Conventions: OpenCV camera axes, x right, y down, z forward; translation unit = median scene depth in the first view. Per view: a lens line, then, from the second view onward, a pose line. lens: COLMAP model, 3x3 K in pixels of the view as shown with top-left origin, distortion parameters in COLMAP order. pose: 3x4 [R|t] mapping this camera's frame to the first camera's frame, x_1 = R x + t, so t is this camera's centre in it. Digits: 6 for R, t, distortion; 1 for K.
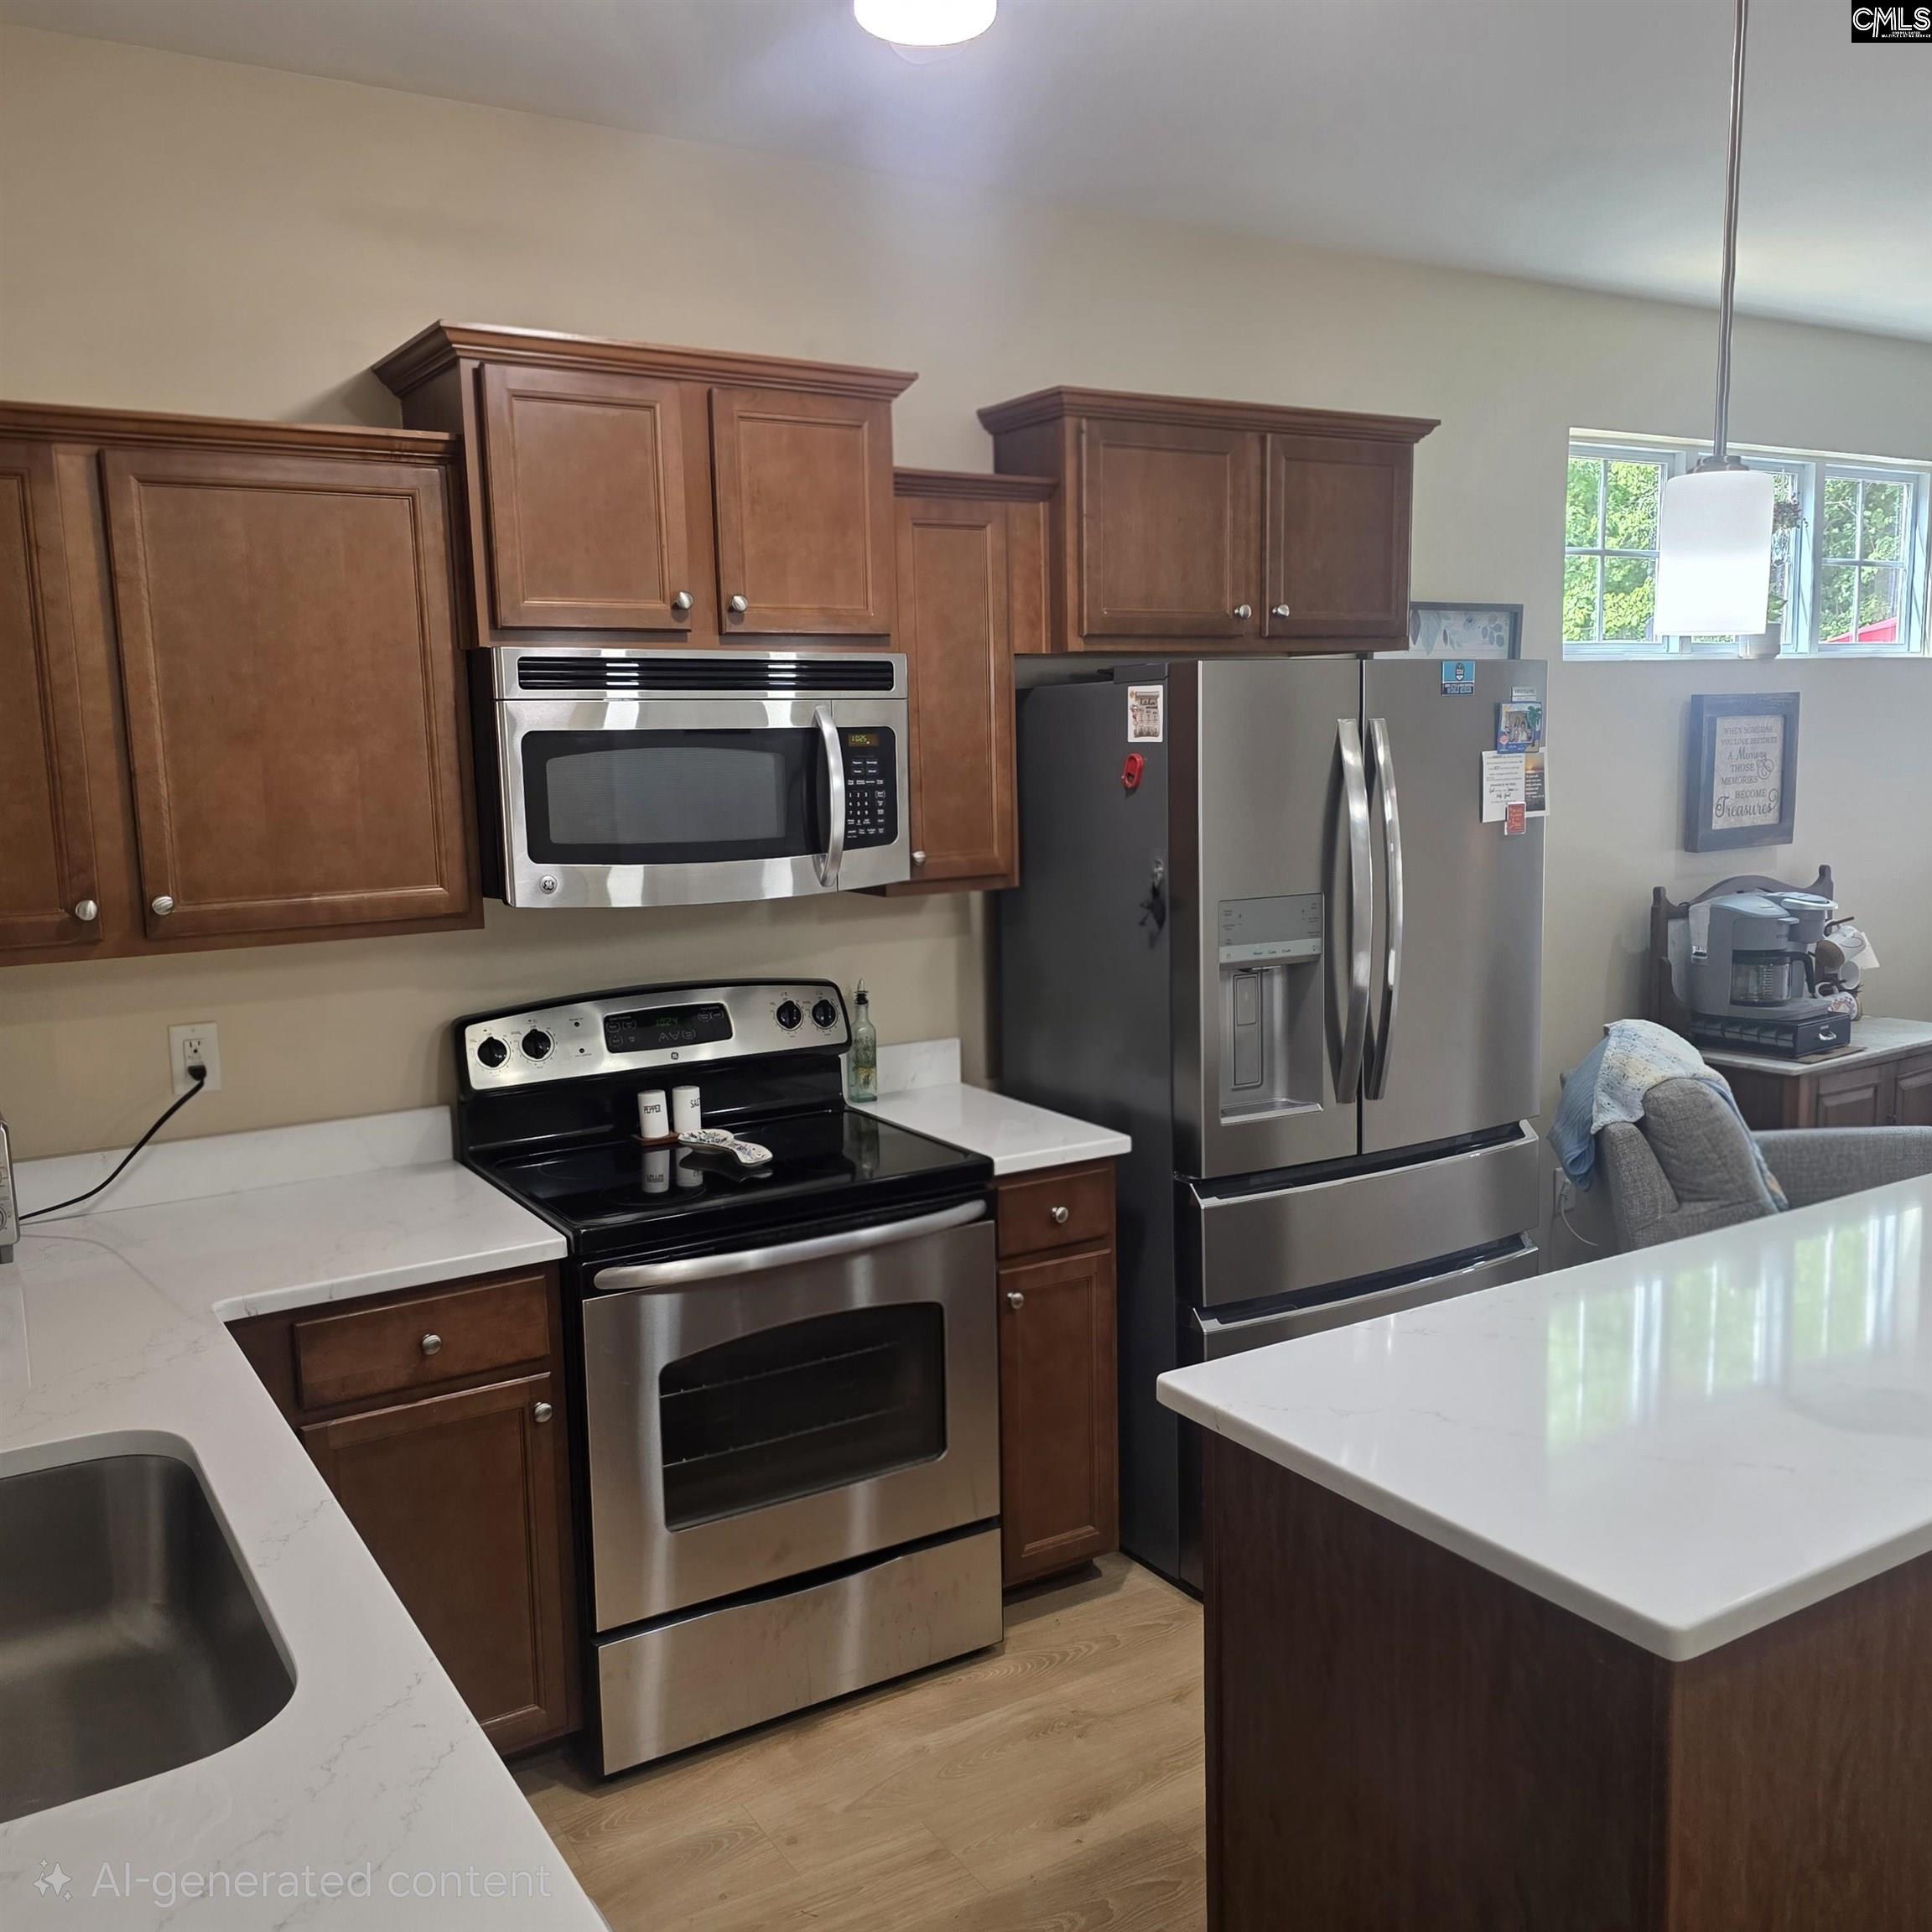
lens RADIAL K [[1779.7, 0, 966.0], [0, 1779.7, 966.0], [0, 0, 1]] dist [0.117072, -0.002256]
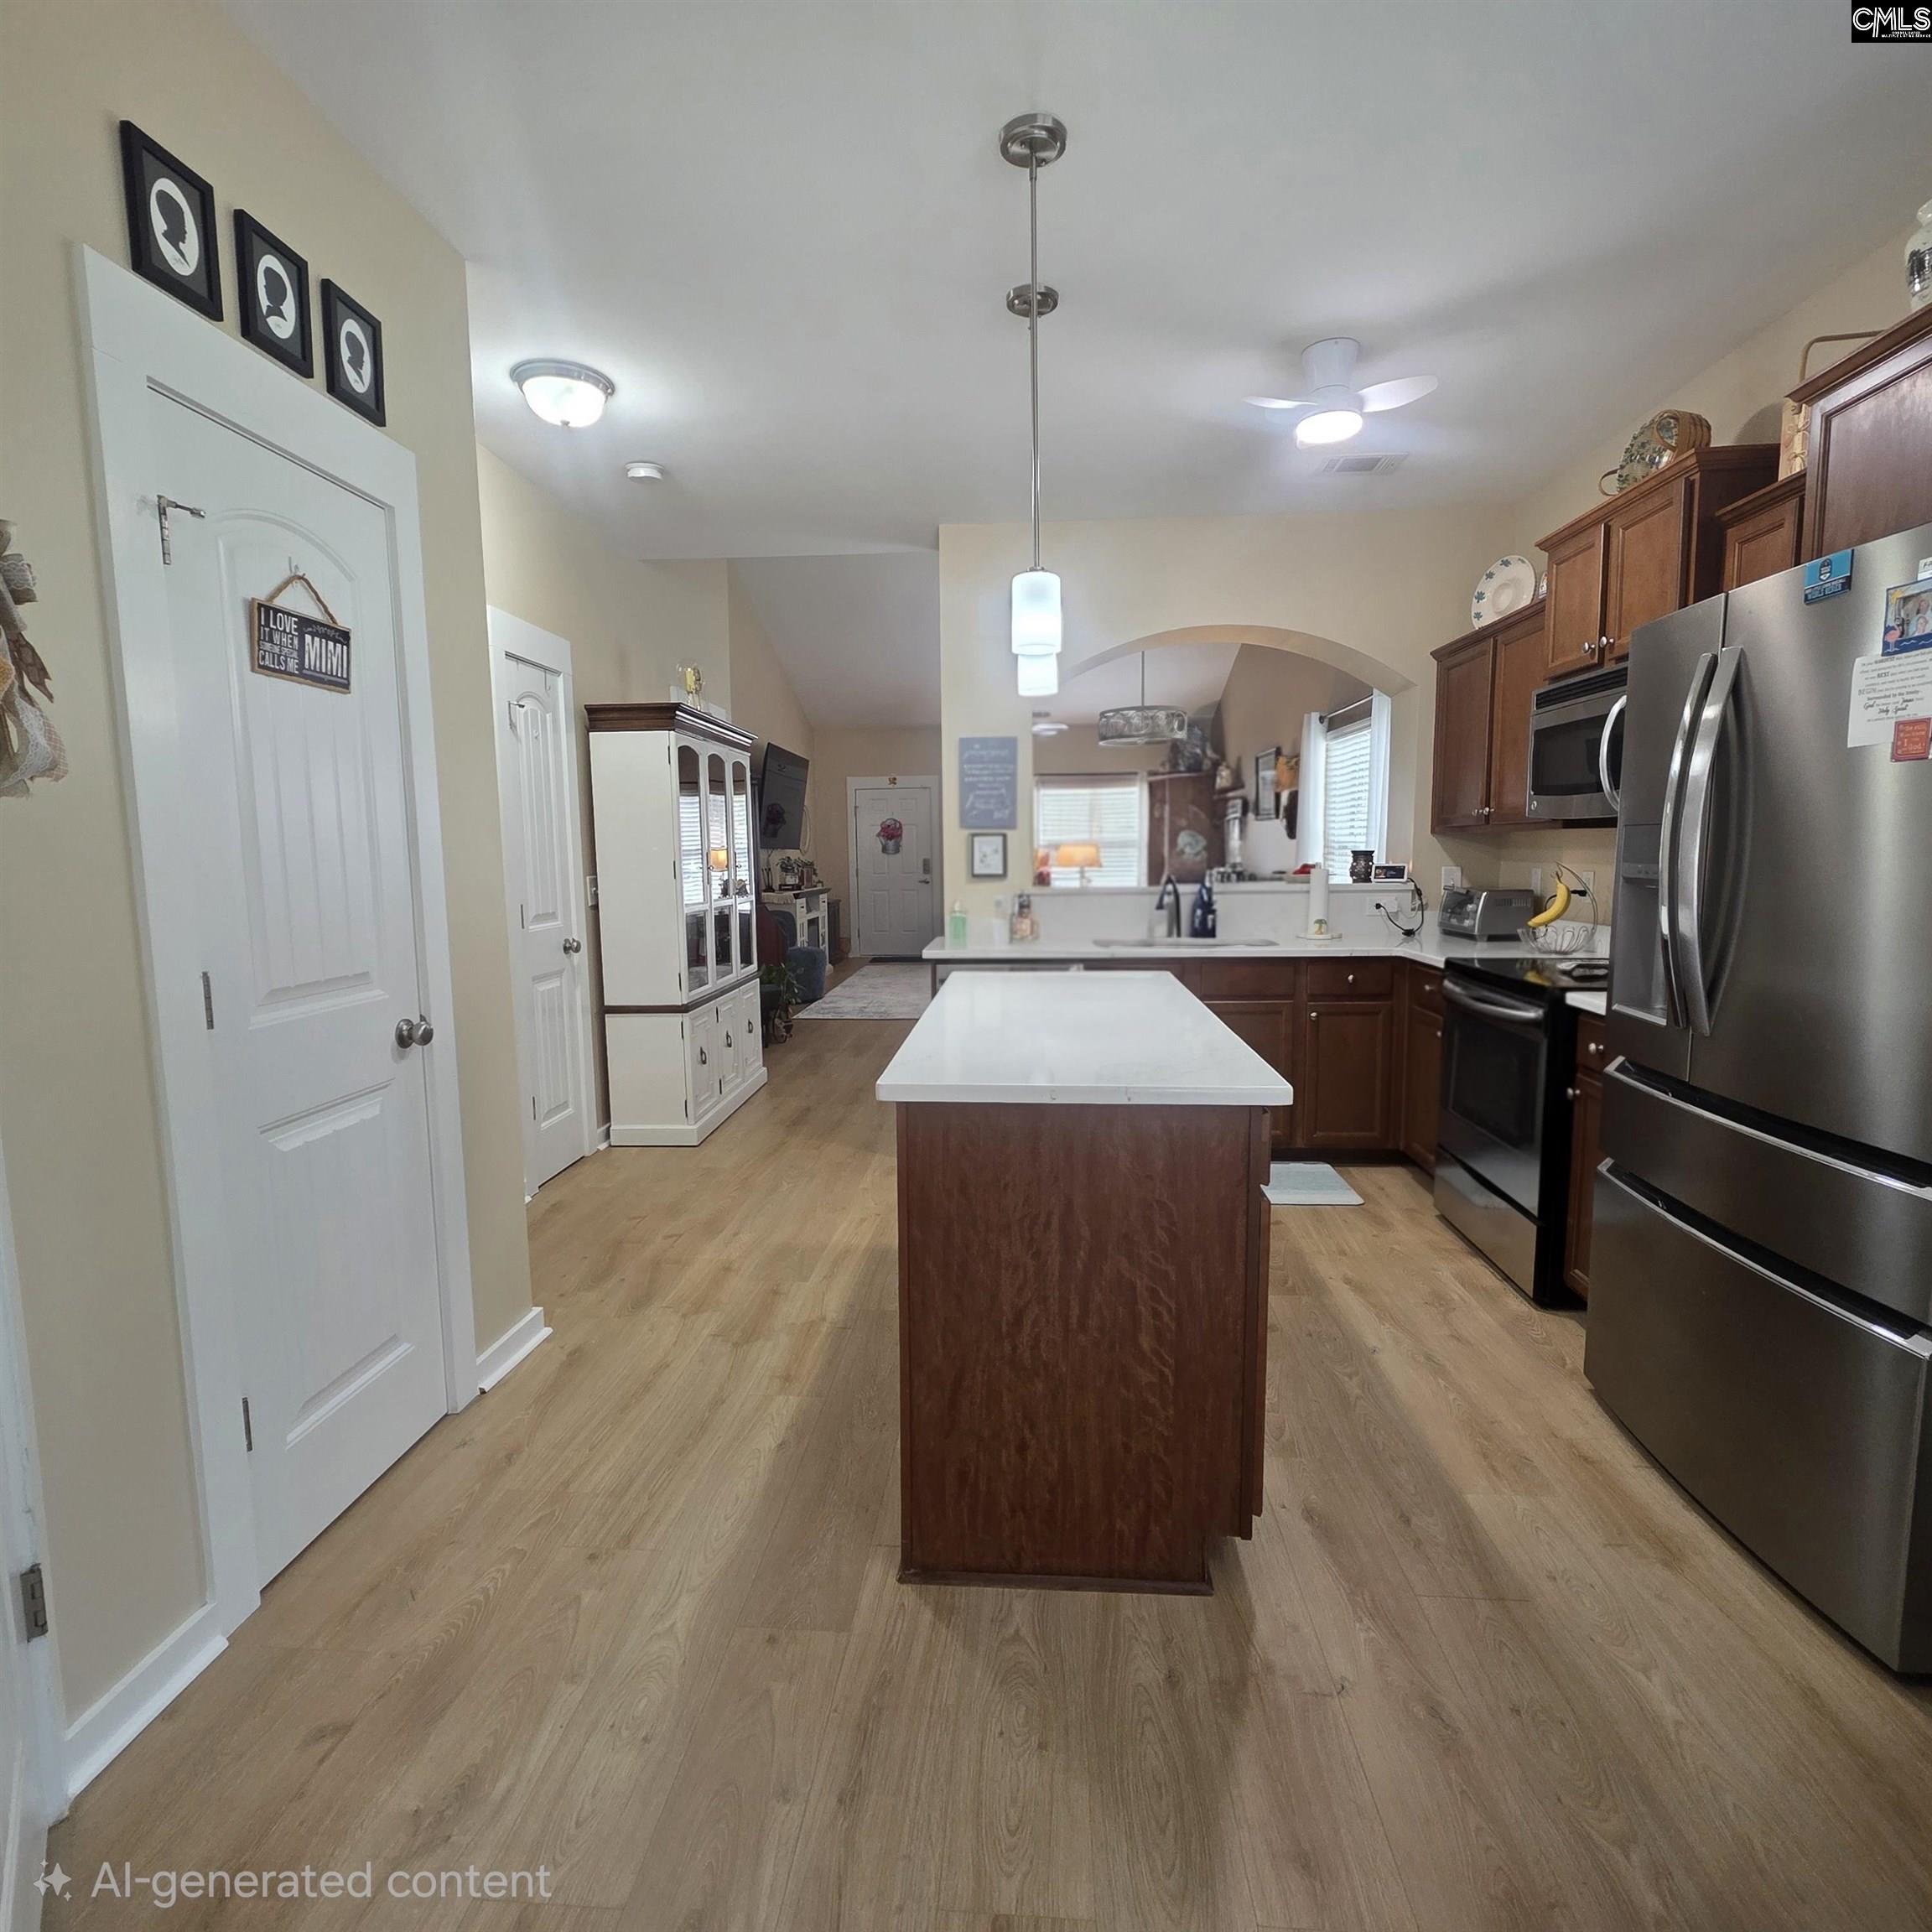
lens RADIAL K [[1031.7, 0, 966.0], [0, 1031.7, 966.0], [0, 0, 1]] dist [0.000595, 0.006910]
pose [[-0.584332, 0.120838, -0.802468, 0.927628], [-0.086168, 0.974023, 0.209416, -0.048434], [0.806927, 0.191515, -0.558740, 0.985673]]
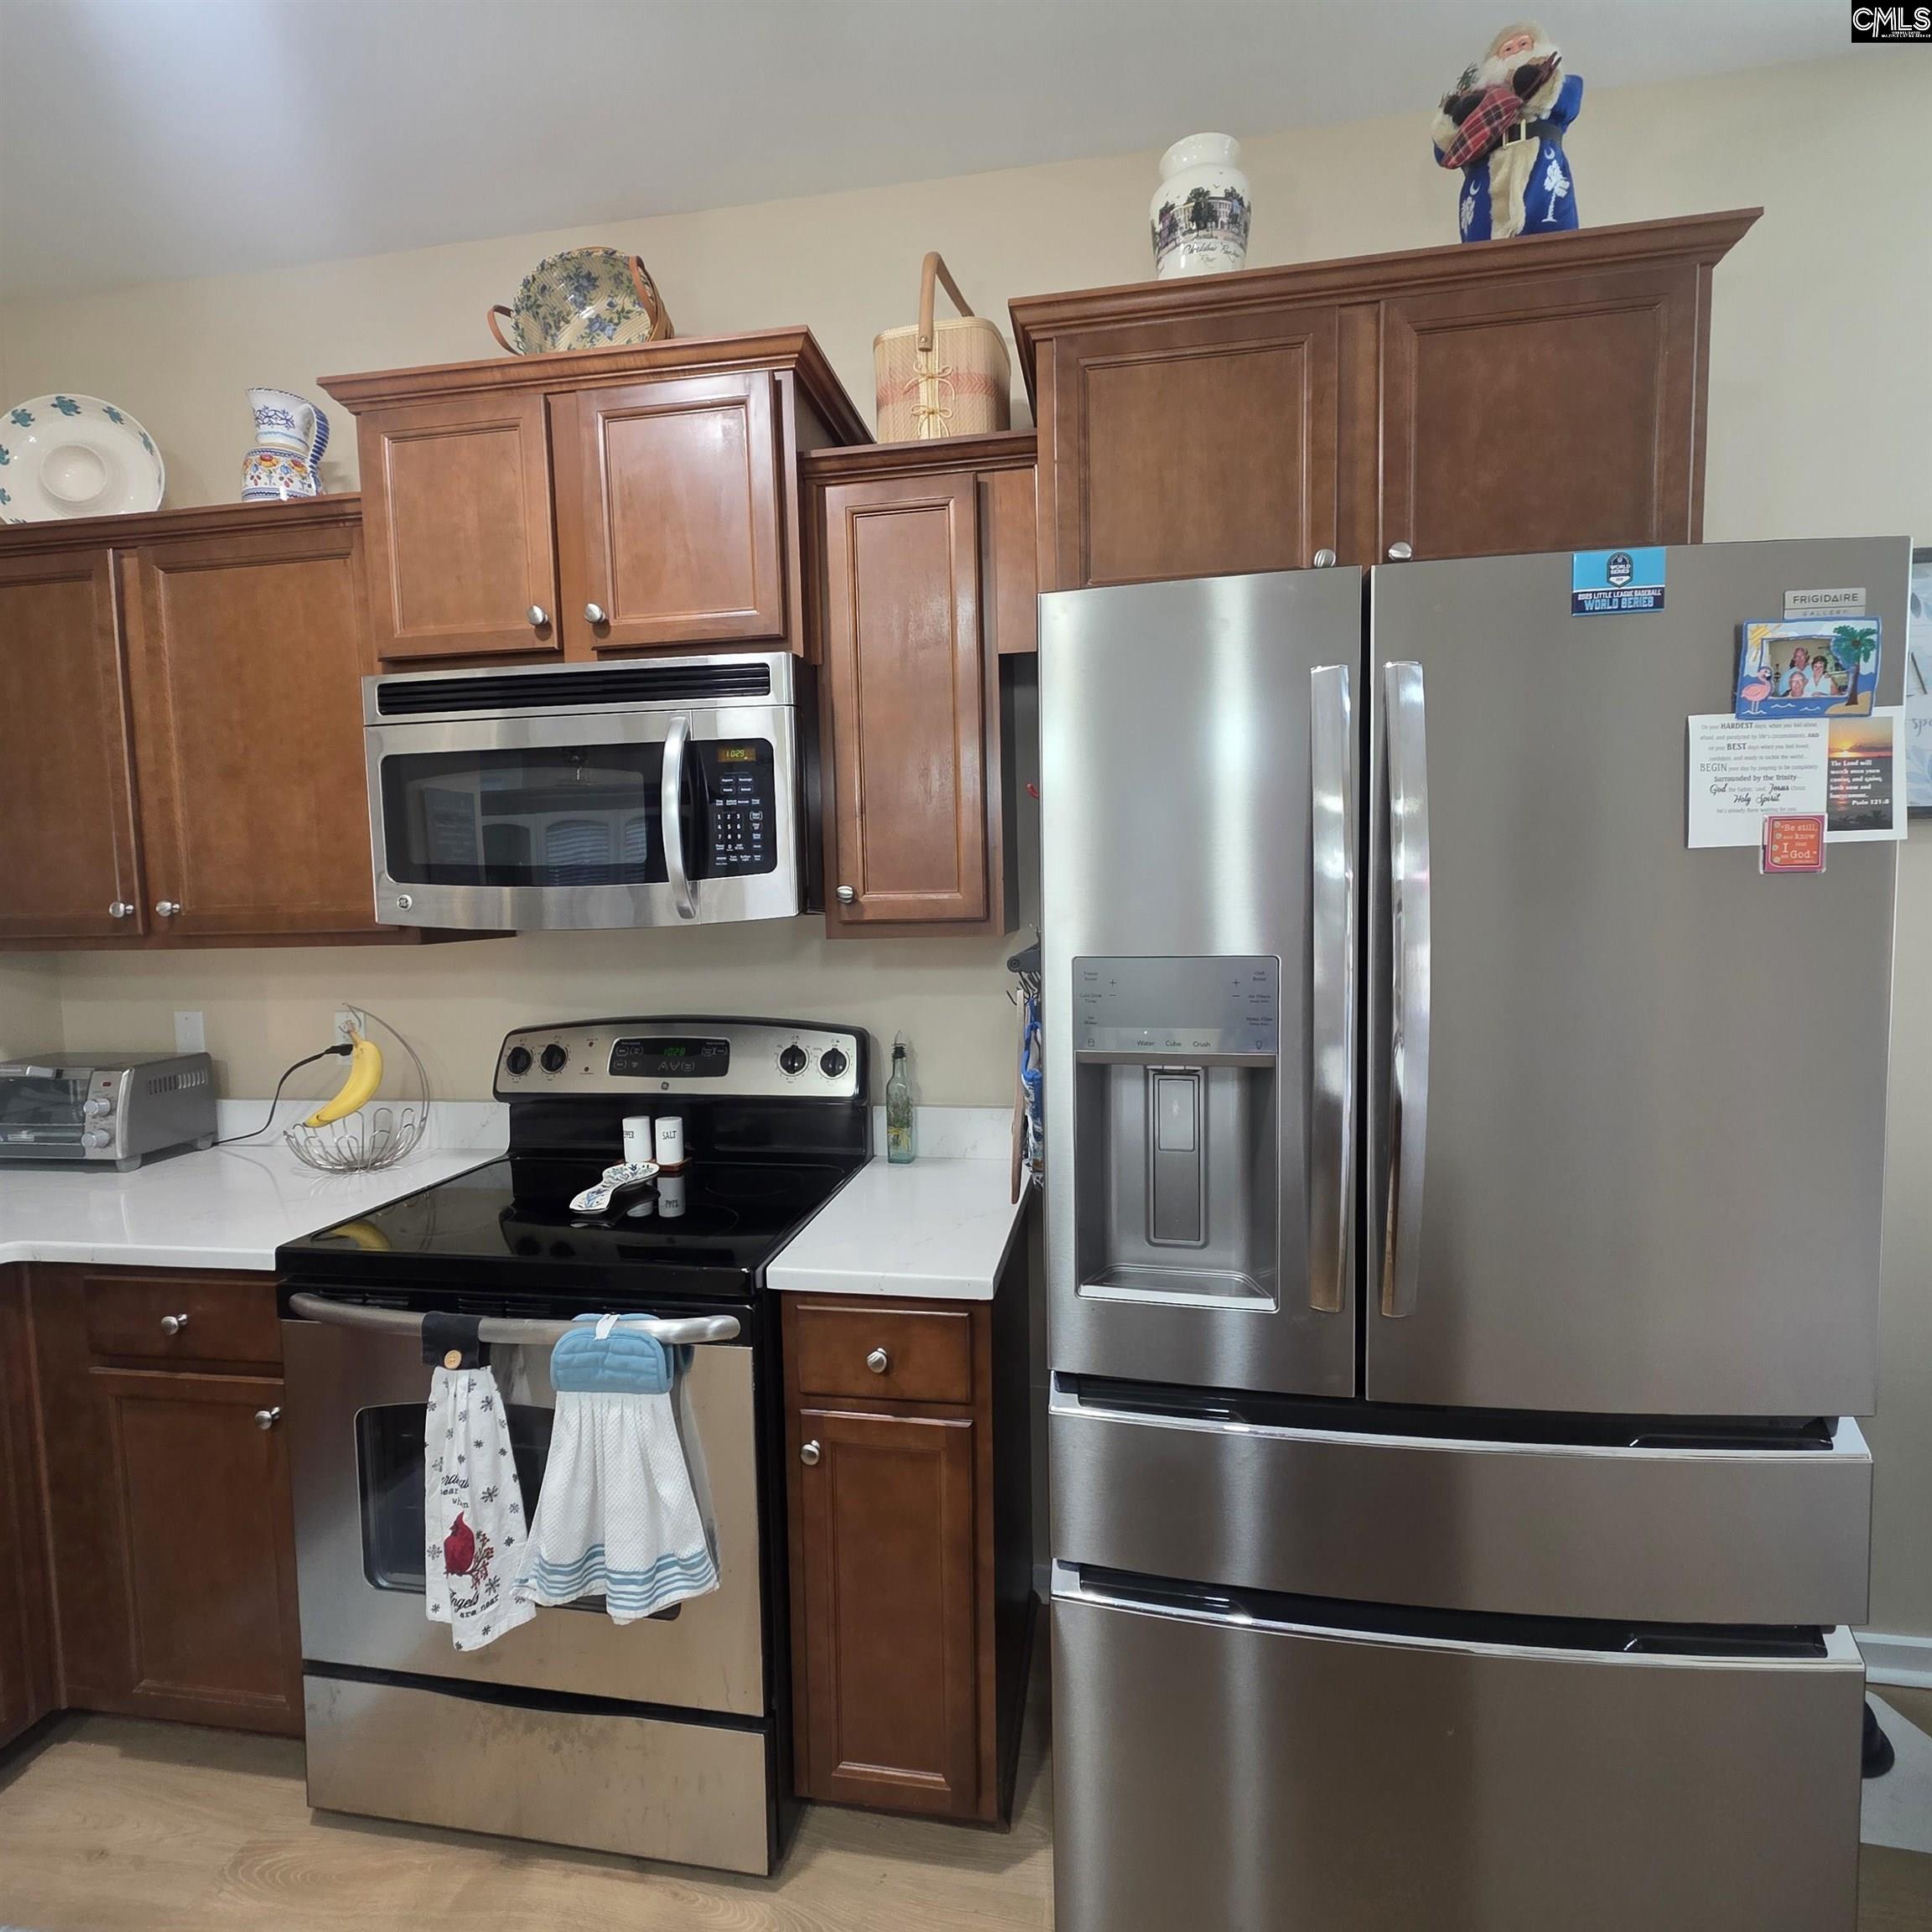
lens RADIAL K [[1031.7, 0, 966.0], [0, 1031.7, 966.0], [0, 0, 1]] dist [0.000595, 0.006910]
pose [[0.748651, 0.052268, -0.660900, 0.342516], [-0.083214, 0.996412, -0.015460, -0.022404], [0.657721, 0.066570, 0.750314, 0.648612]]
